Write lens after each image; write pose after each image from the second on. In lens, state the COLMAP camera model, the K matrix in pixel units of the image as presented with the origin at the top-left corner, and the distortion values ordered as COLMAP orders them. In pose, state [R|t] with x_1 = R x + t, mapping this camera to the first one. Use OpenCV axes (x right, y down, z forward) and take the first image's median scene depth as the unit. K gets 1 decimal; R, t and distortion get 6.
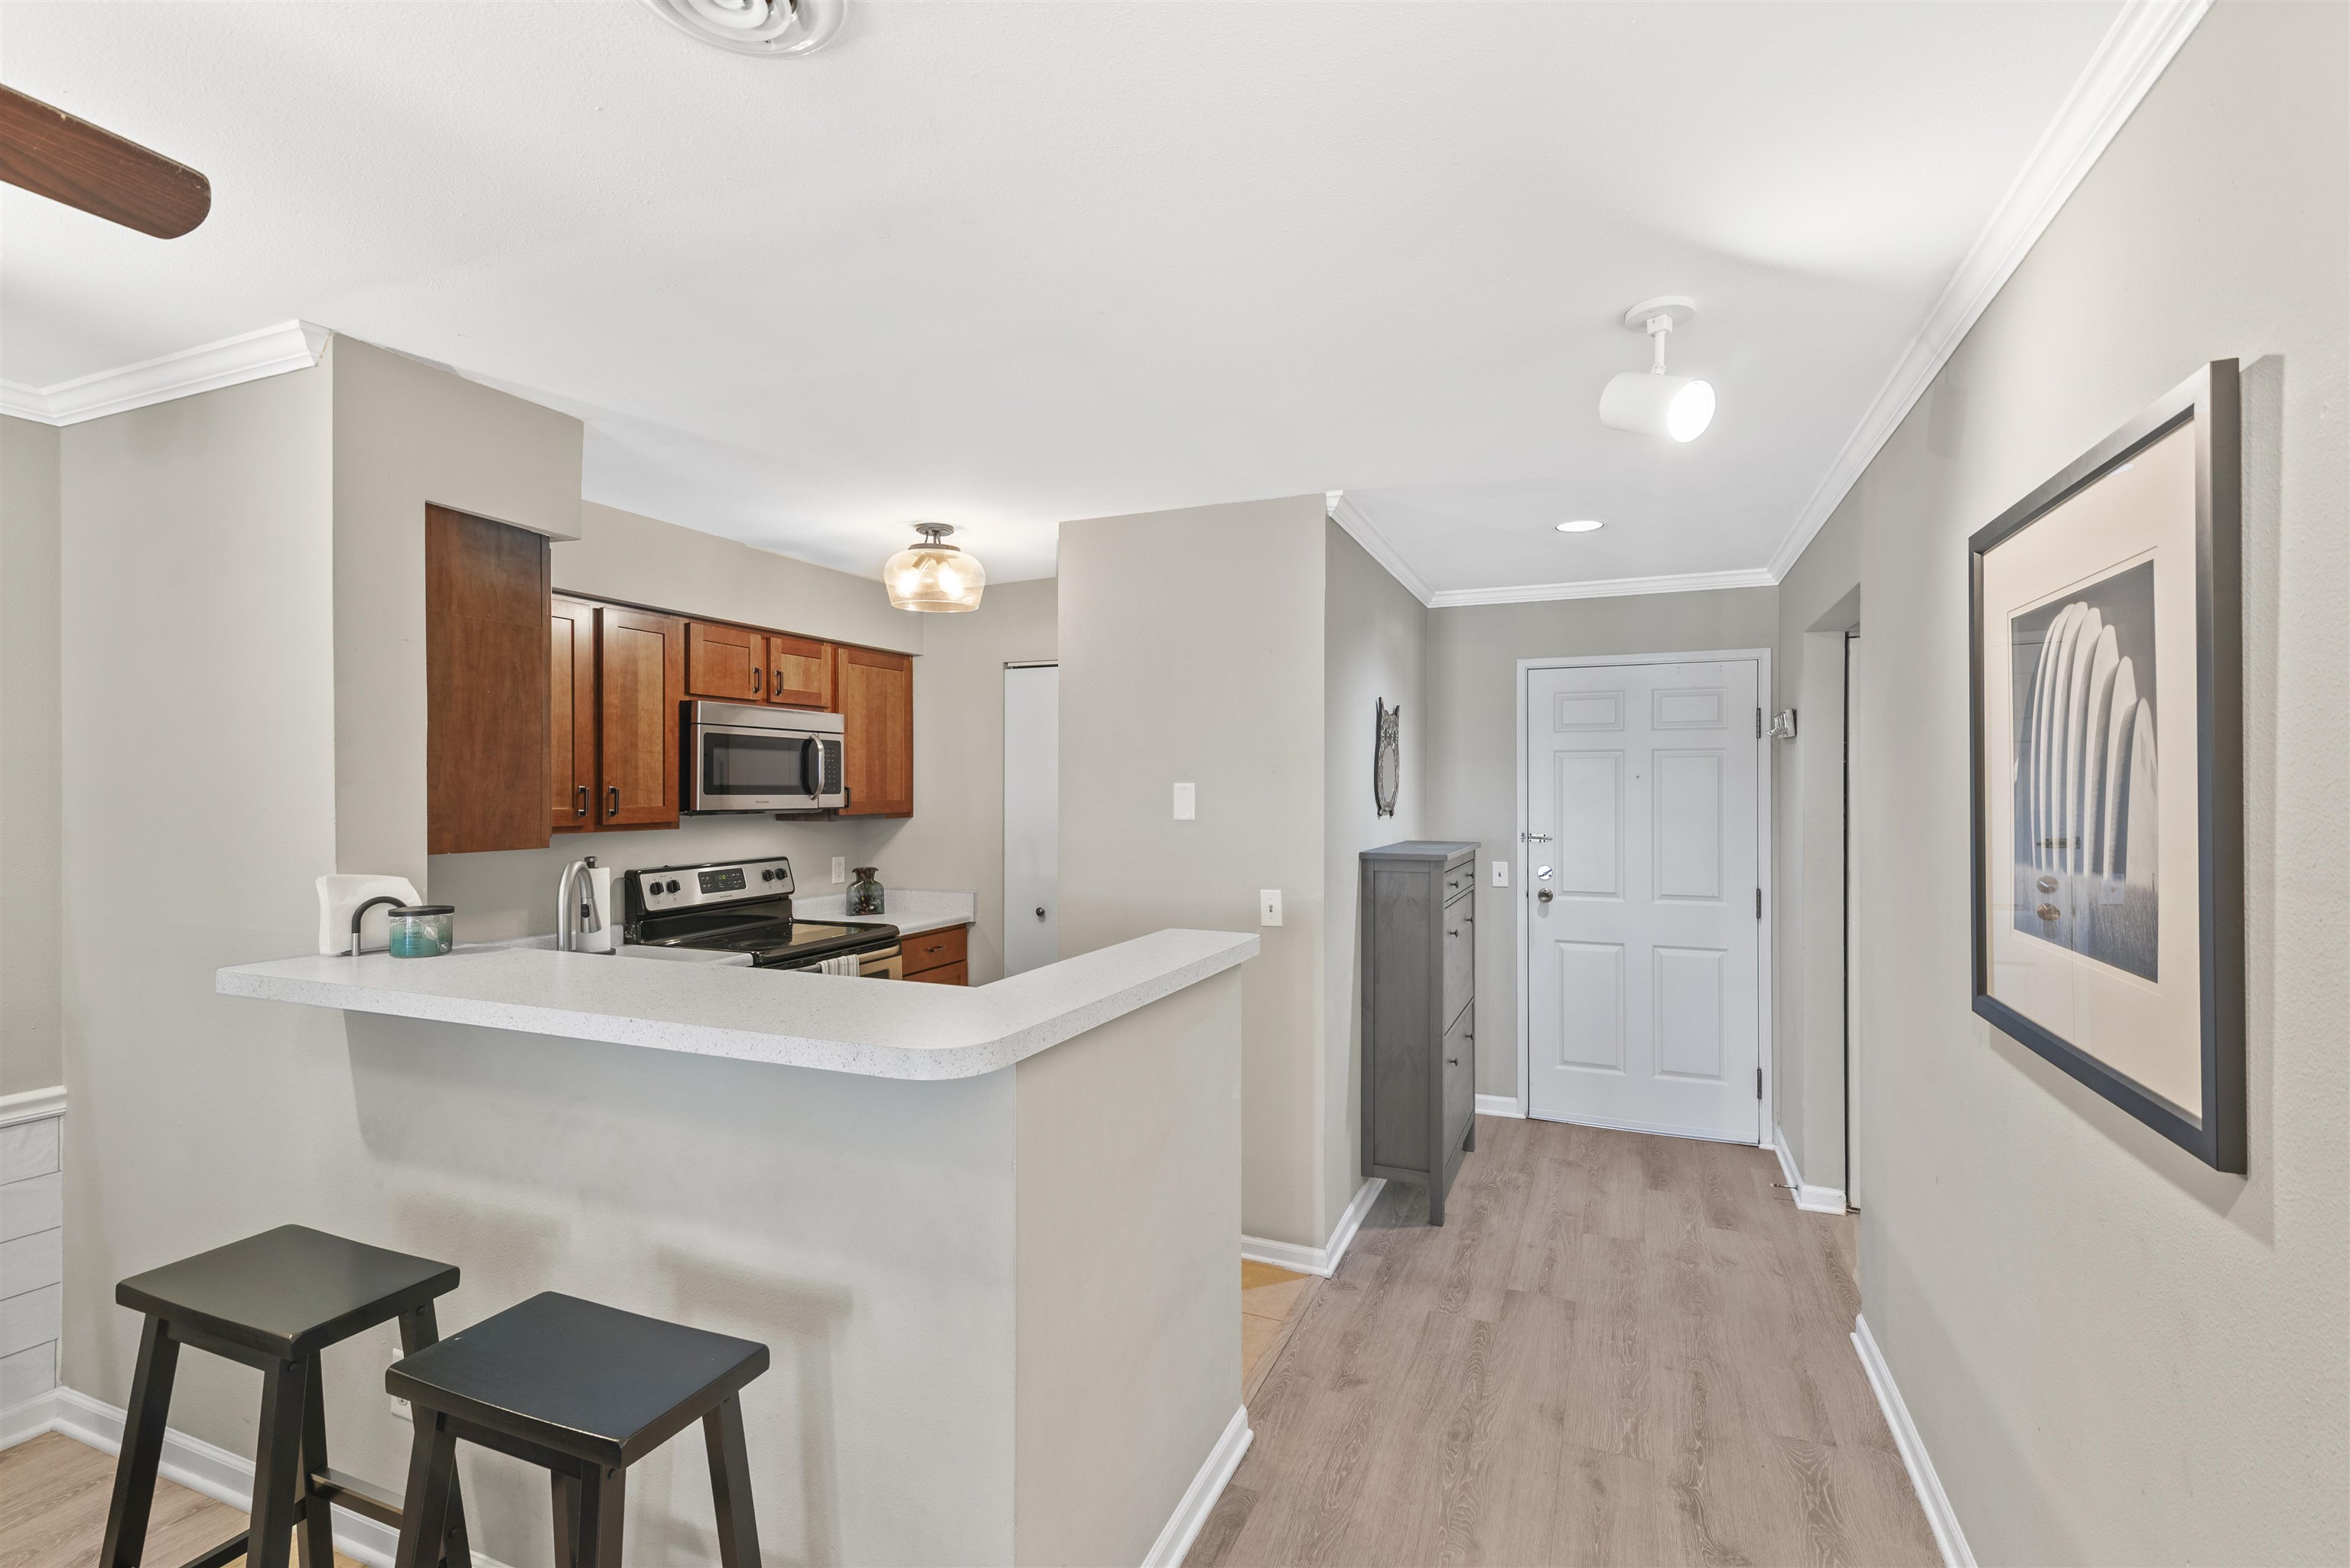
lens RADIAL K [[1069.5, 0, 1167.2], [0, 1069.5, 787.2], [0, 0, 1]] dist [0.018740, -0.001369]
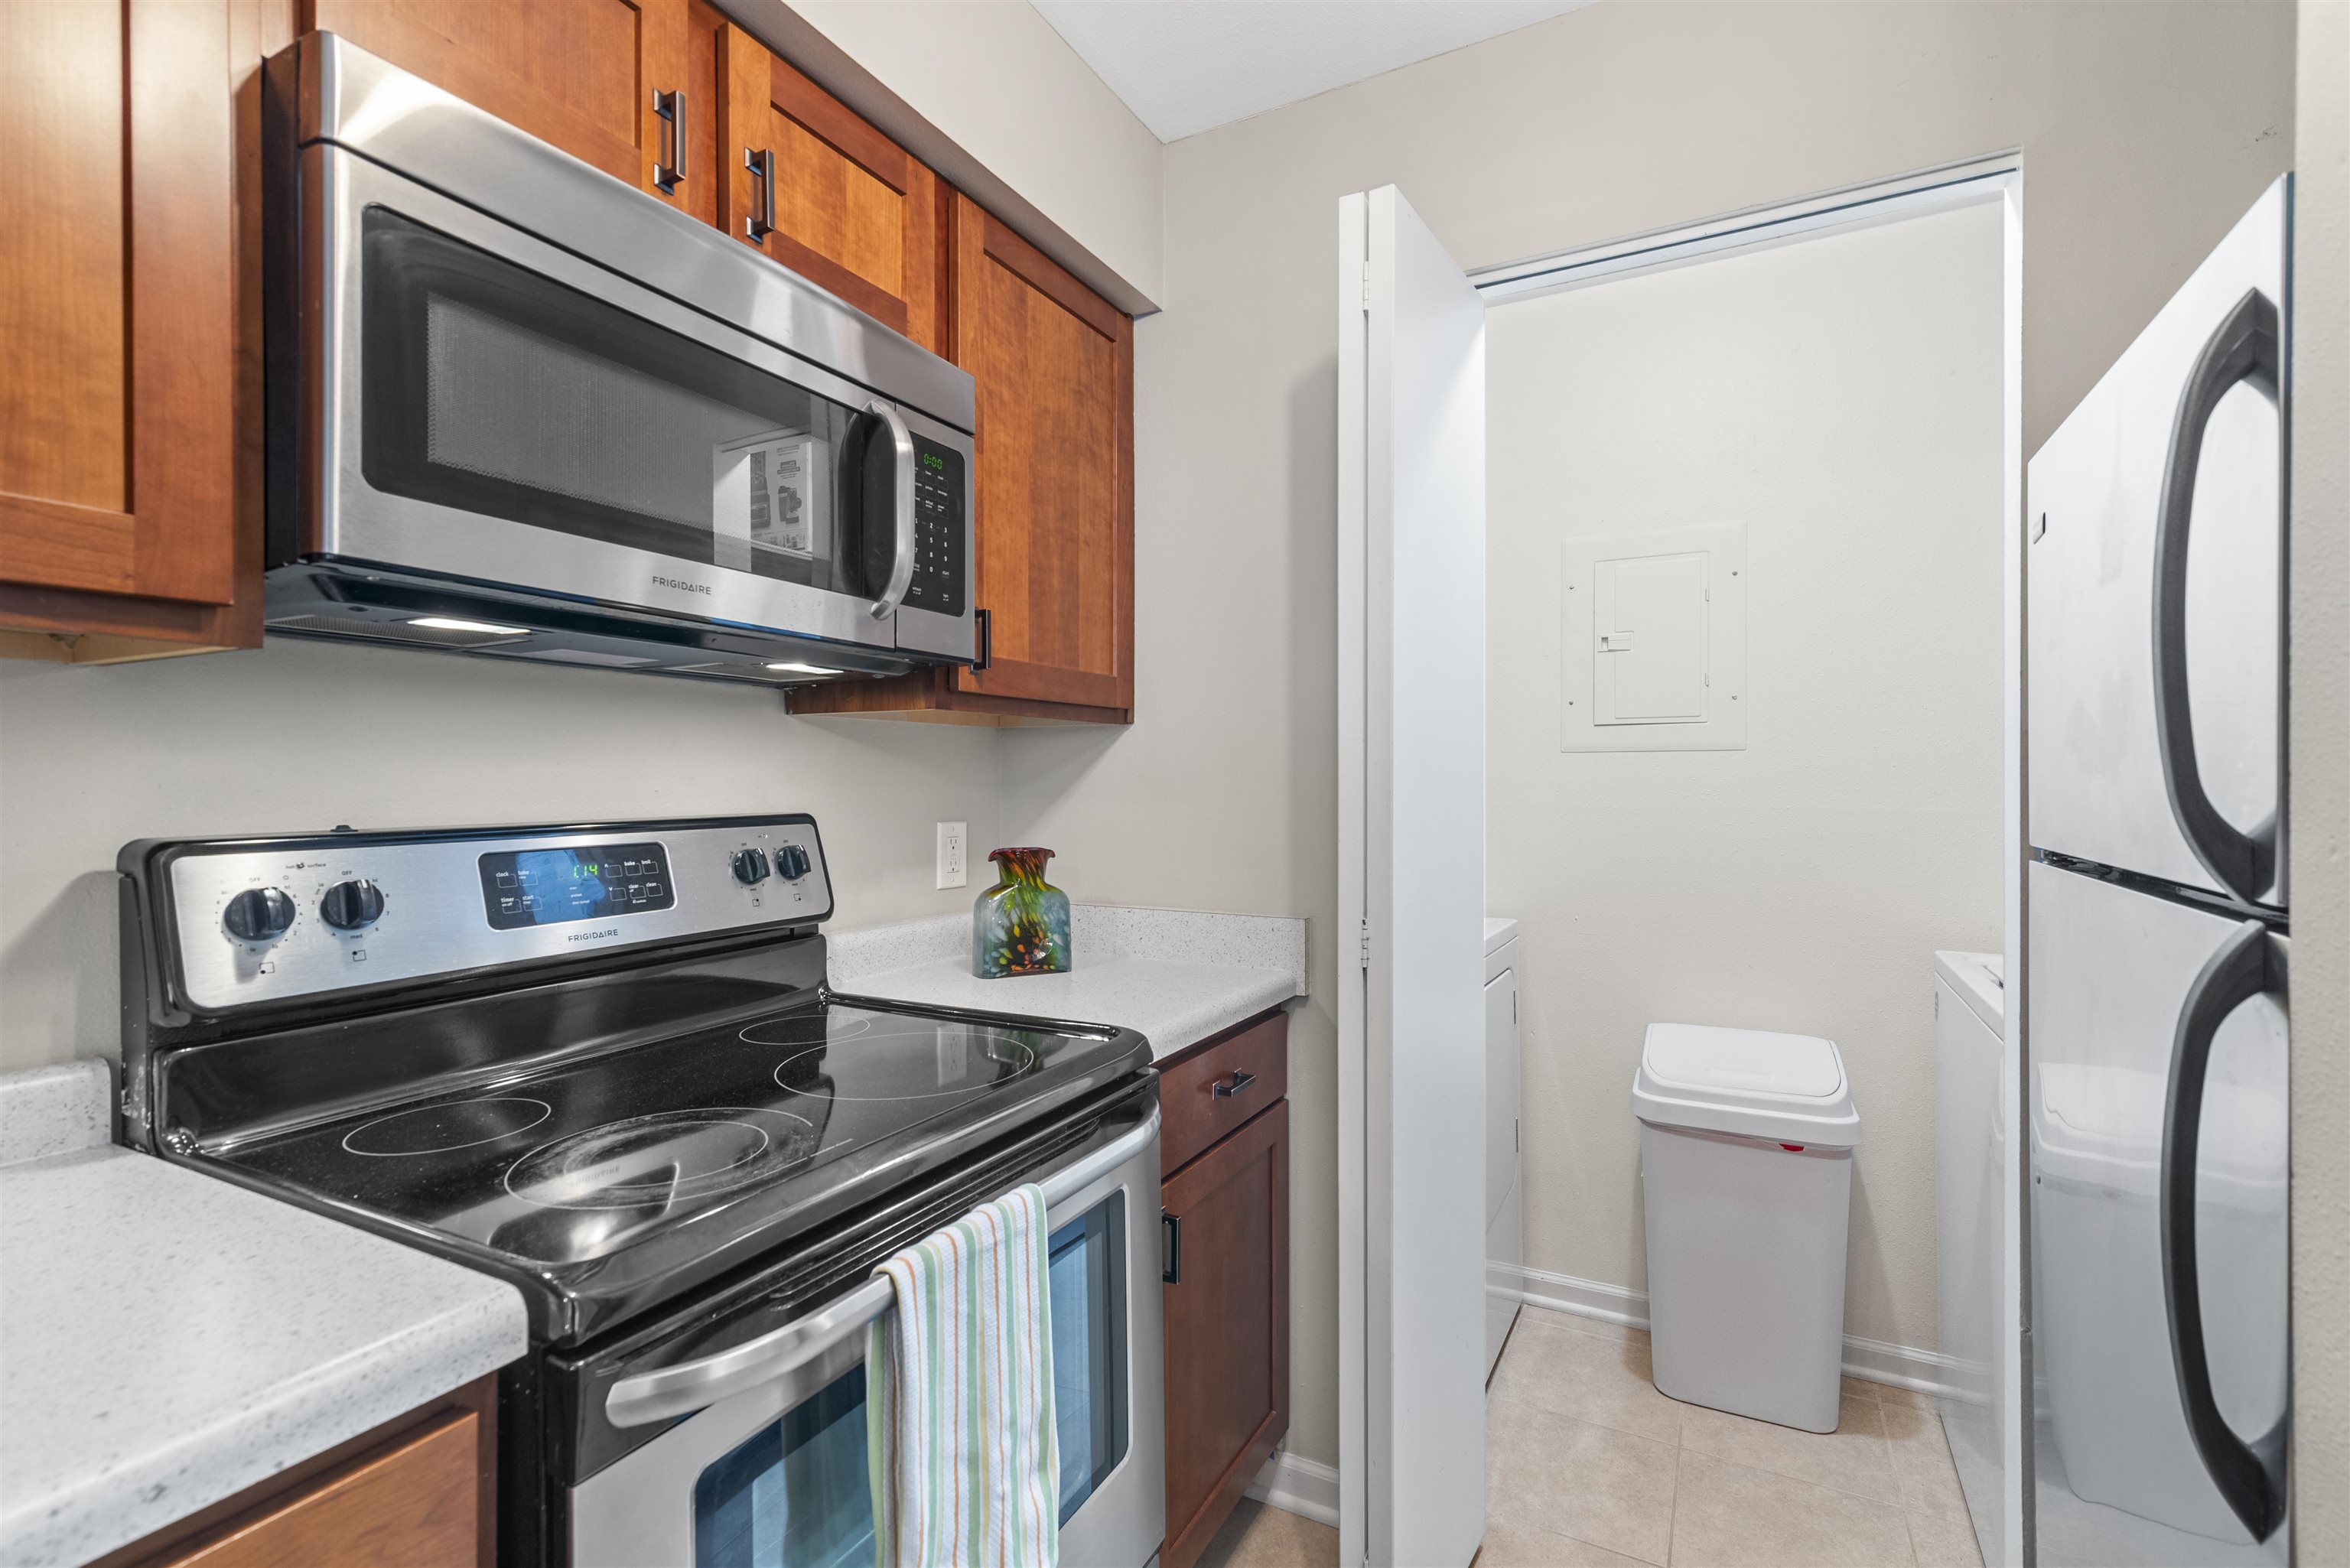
lens RADIAL K [[1069.5, 0, 1186.6], [0, 1069.5, 785.3], [0, 0, 1]] dist [0.018740, -0.001369]
pose [[0.997984, 0.002464, -0.063424, -0.214402], [-0.002278, 0.999993, 0.003004, 0.055250], [0.063431, -0.002853, 0.997982, 0.671220]]
